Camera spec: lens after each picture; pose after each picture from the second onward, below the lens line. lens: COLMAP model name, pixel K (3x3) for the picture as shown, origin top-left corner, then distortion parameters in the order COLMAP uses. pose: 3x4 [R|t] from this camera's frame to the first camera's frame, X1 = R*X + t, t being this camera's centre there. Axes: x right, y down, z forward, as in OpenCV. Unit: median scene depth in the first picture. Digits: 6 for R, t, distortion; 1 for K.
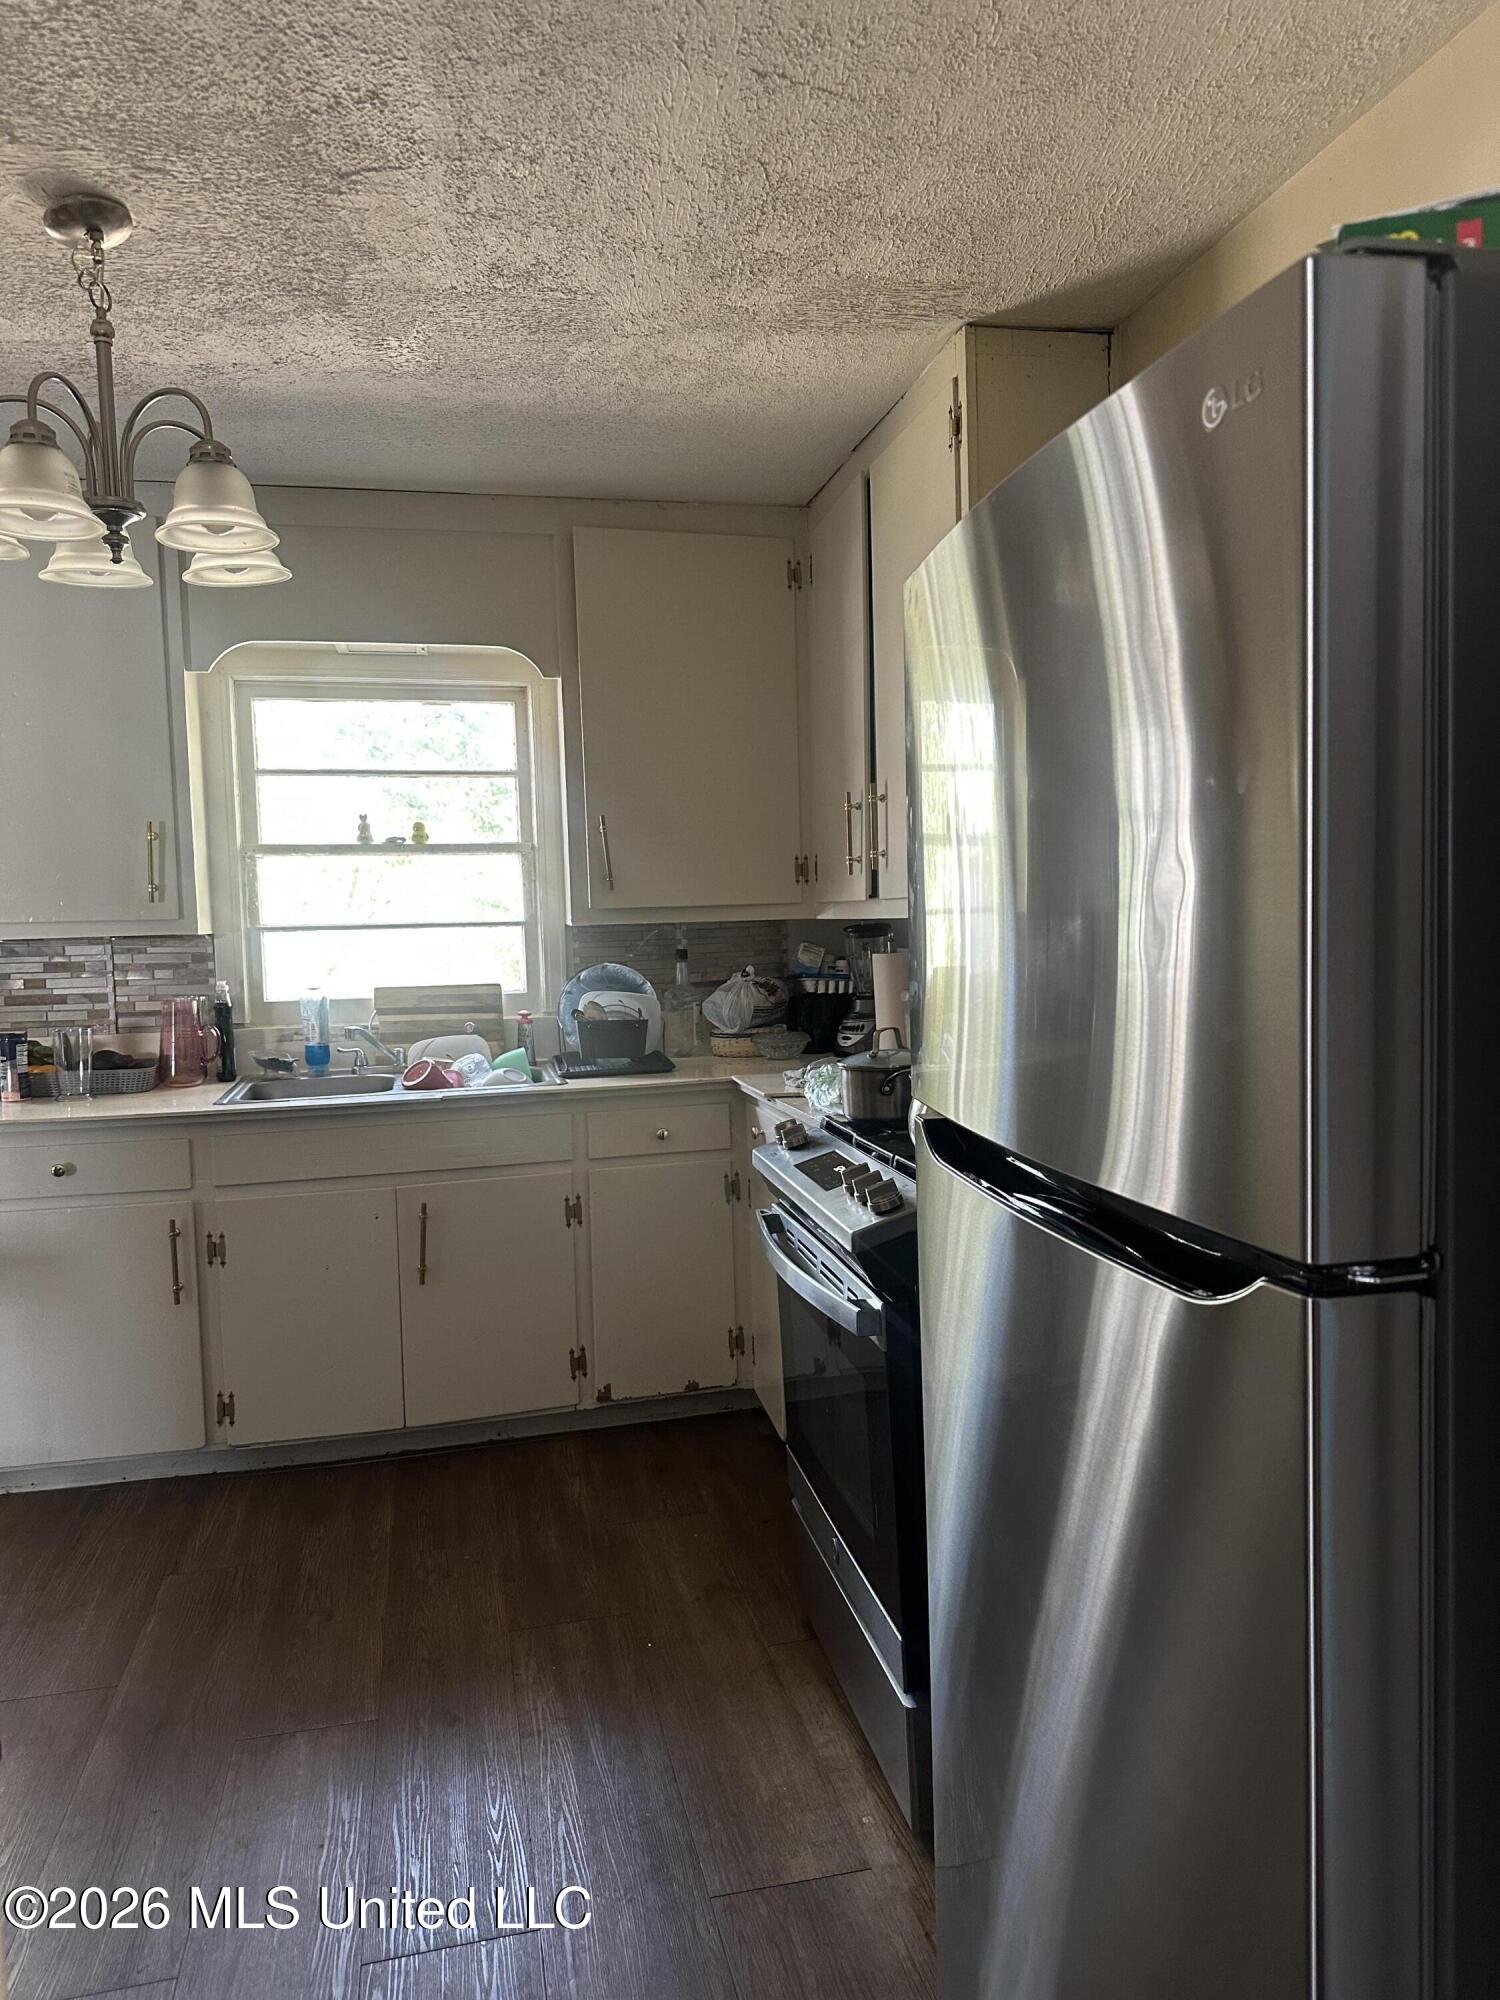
lens RADIAL K [[1394.0, 0, 756.4], [0, 1394.0, 1028.7], [0, 0, 1]] dist [0.050338, -0.061443]
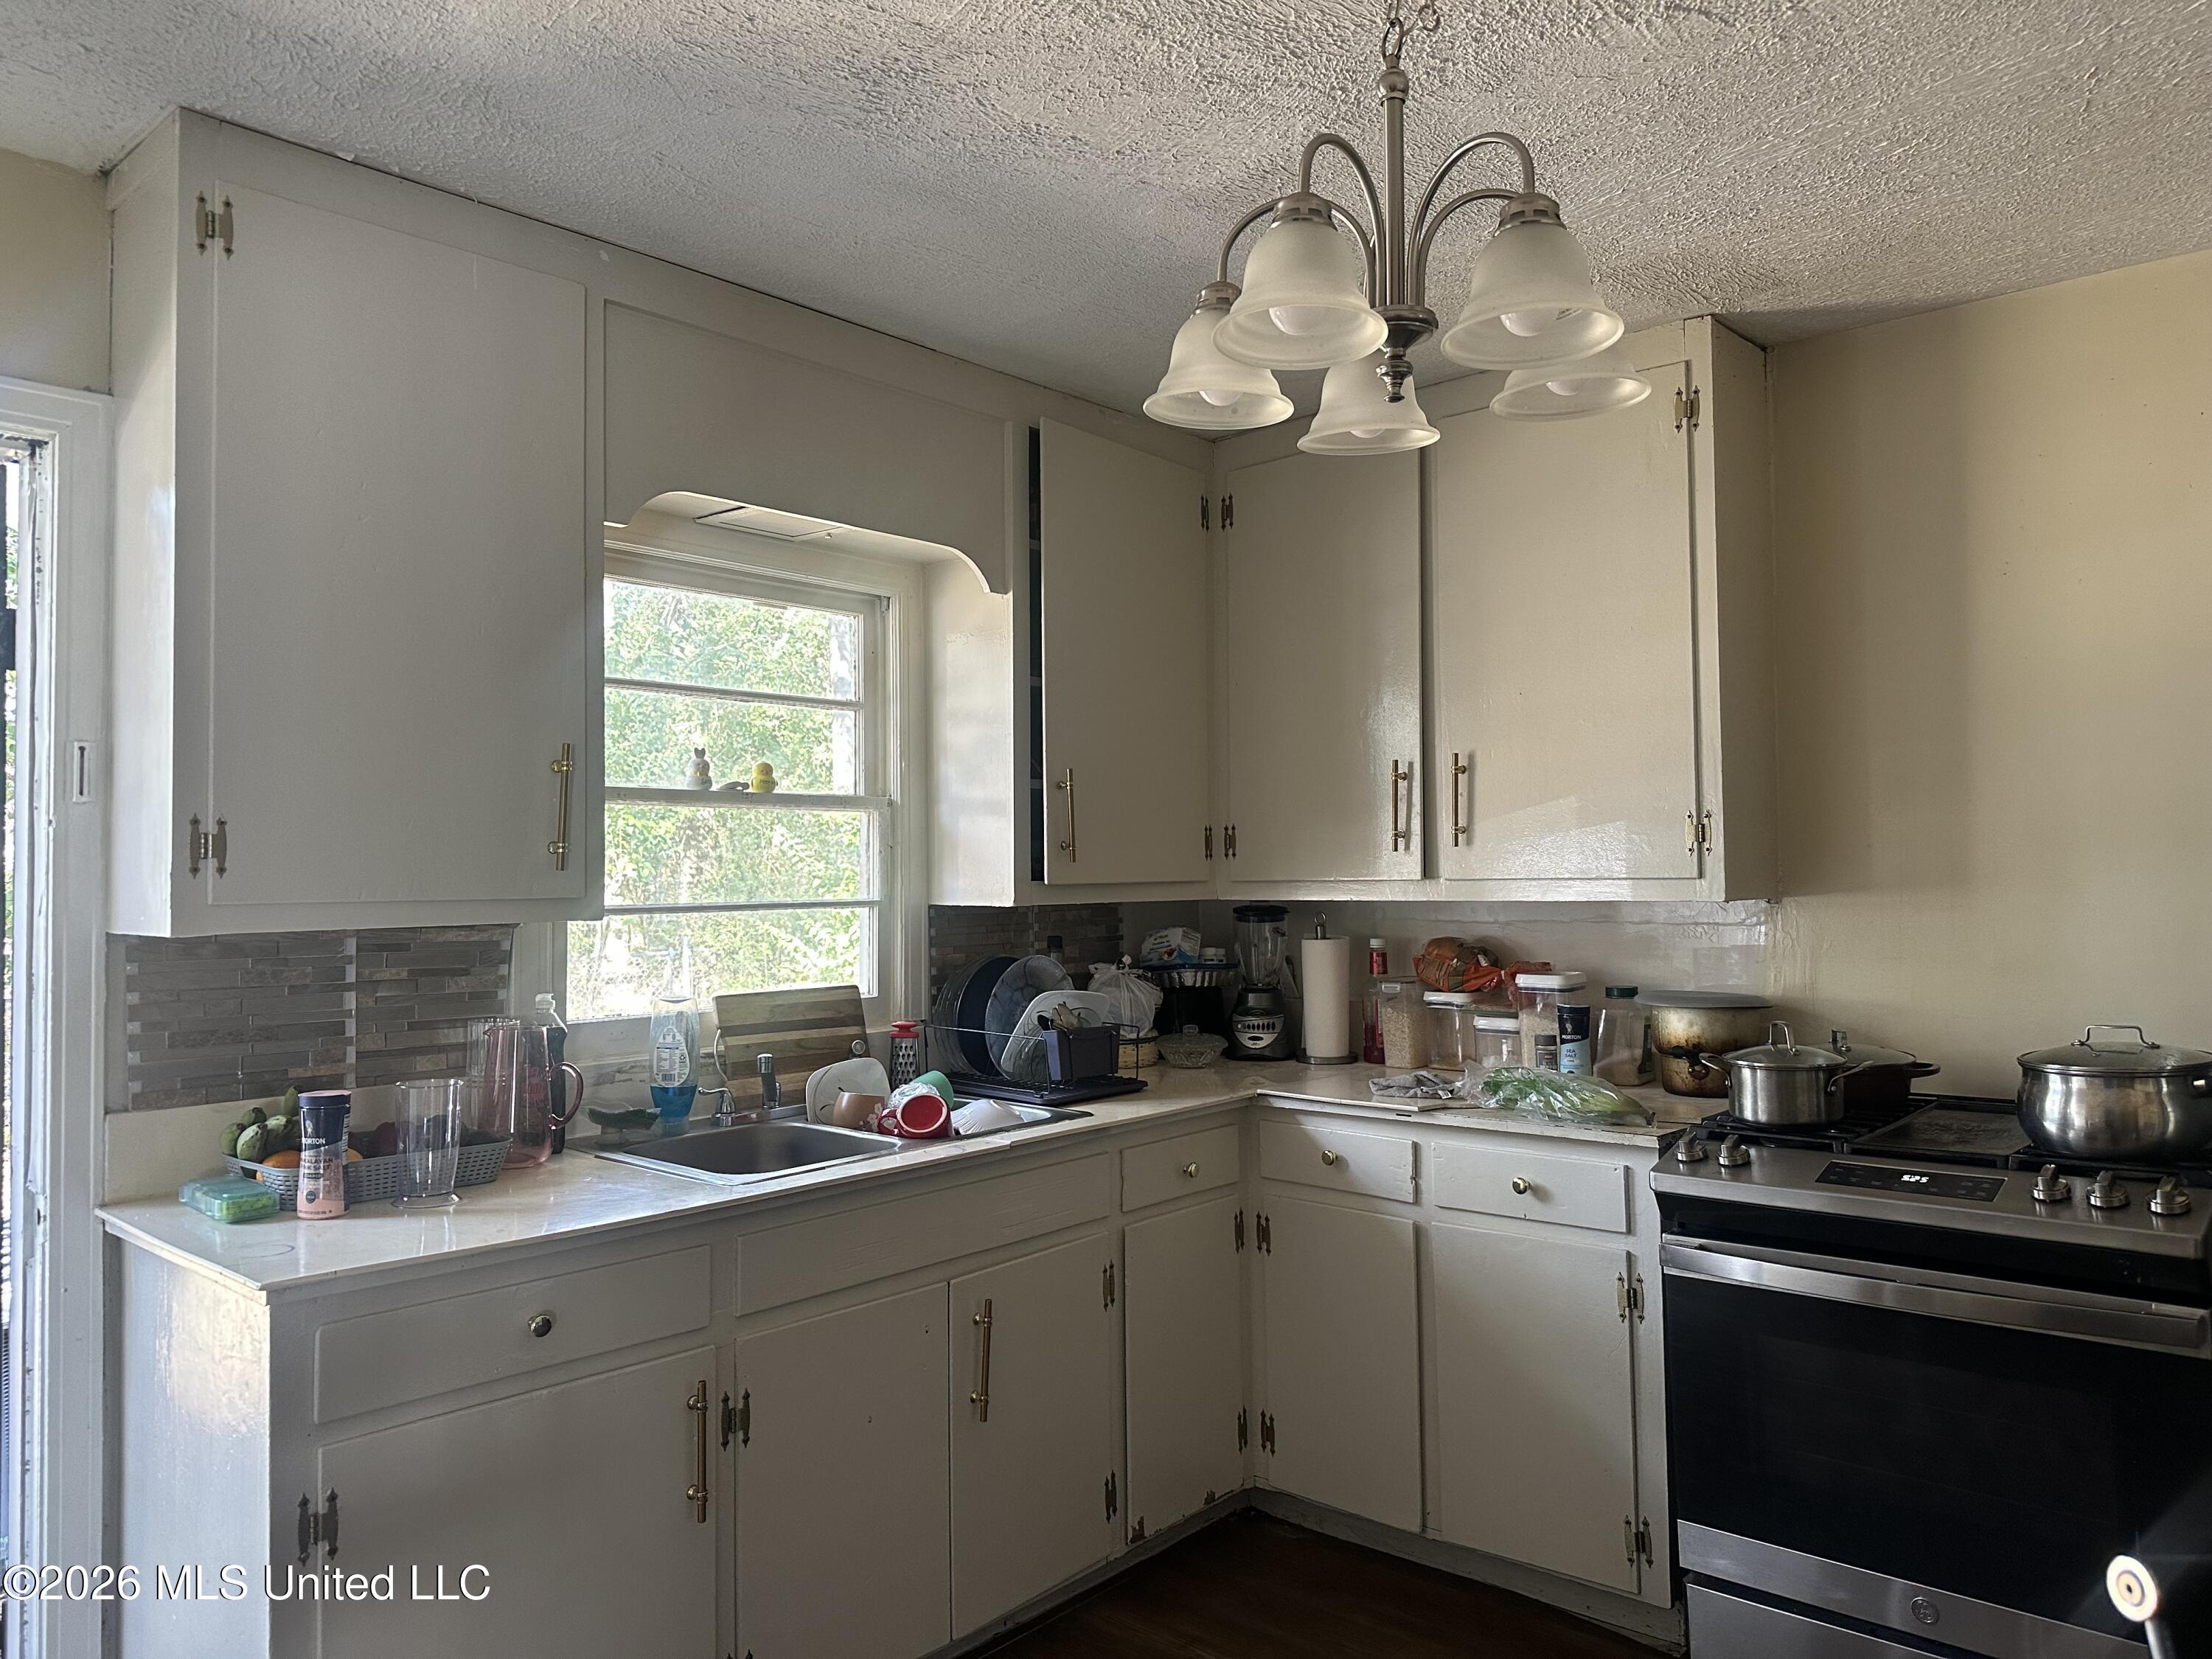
lens RADIAL K [[1541.7, 0, 1117.7], [0, 1541.7, 816.2], [0, 0, 1]] dist [0.050338, -0.061443]
pose [[0.826772, 0.035250, 0.561431, -0.541984], [0.039450, 0.991944, -0.120374, -0.017858], [-0.561152, 0.121670, 0.818722, 0.251844]]
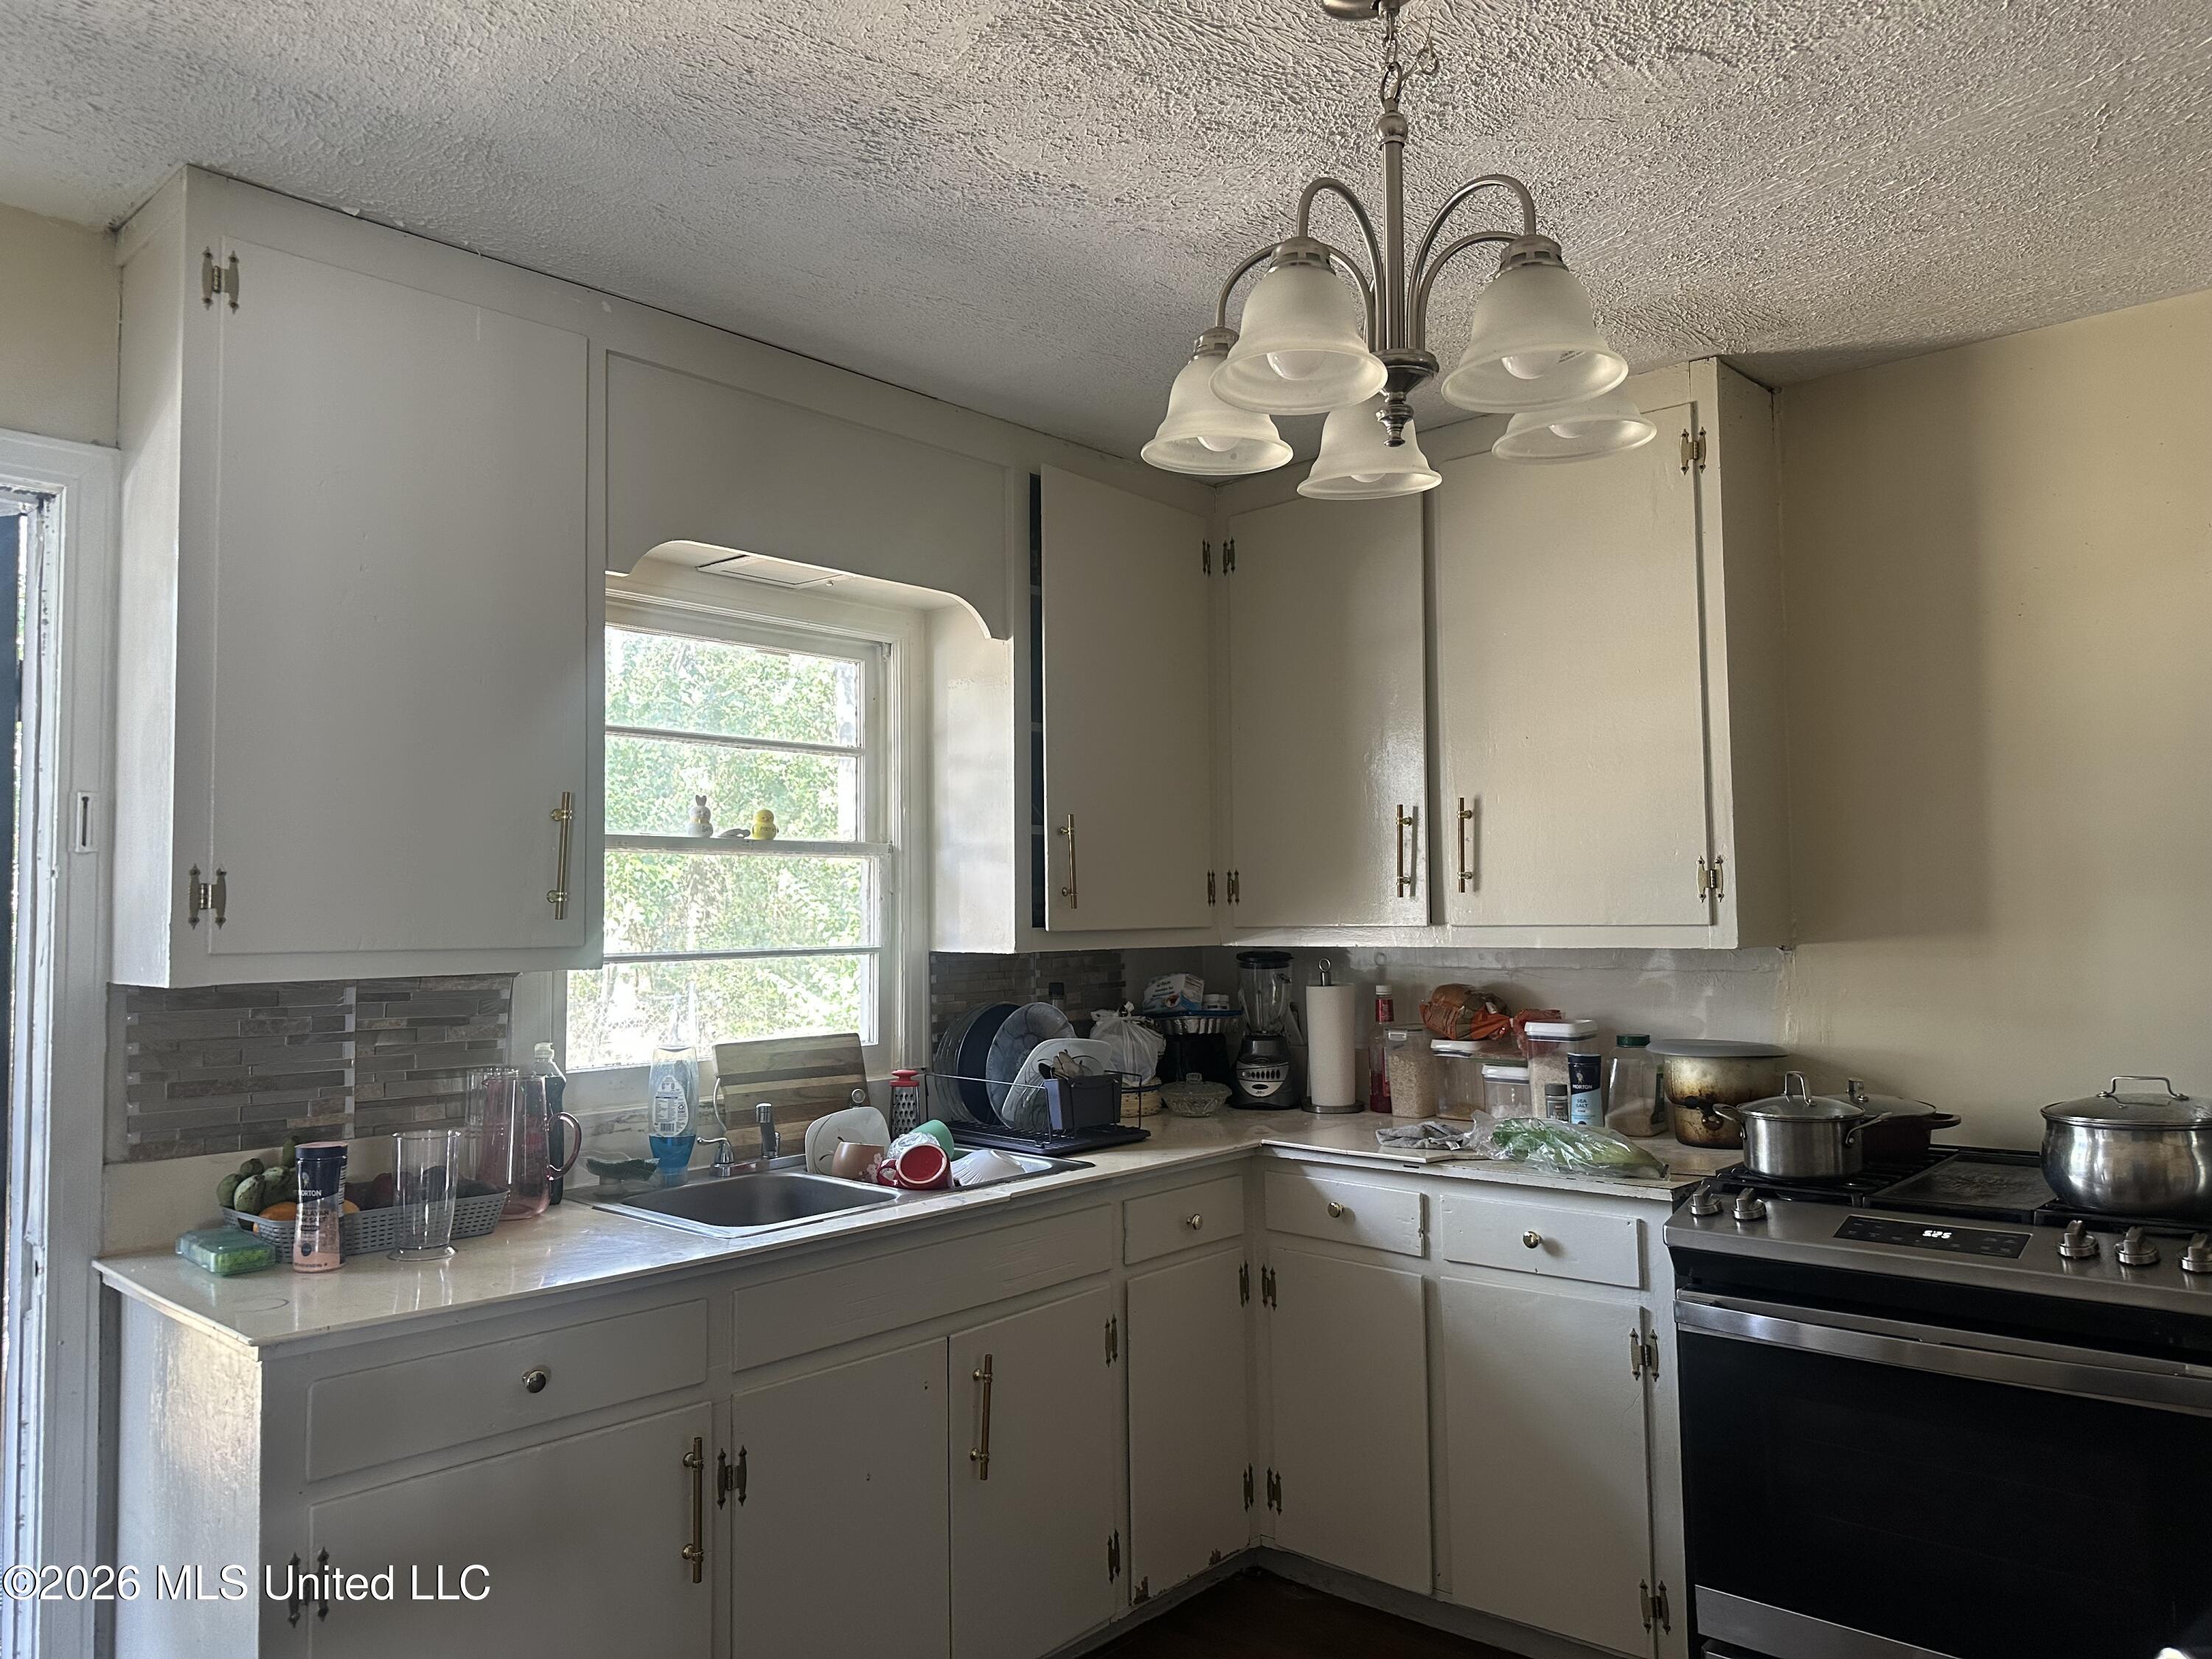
lens RADIAL K [[1541.7, 0, 1093.0], [0, 1541.7, 826.4], [0, 0, 1]] dist [0.050338, -0.061443]
pose [[0.837669, 0.045241, 0.544302, -0.537269], [0.039106, 0.989038, -0.142390, -0.020108], [-0.544777, 0.140561, 0.826717, 0.255194]]
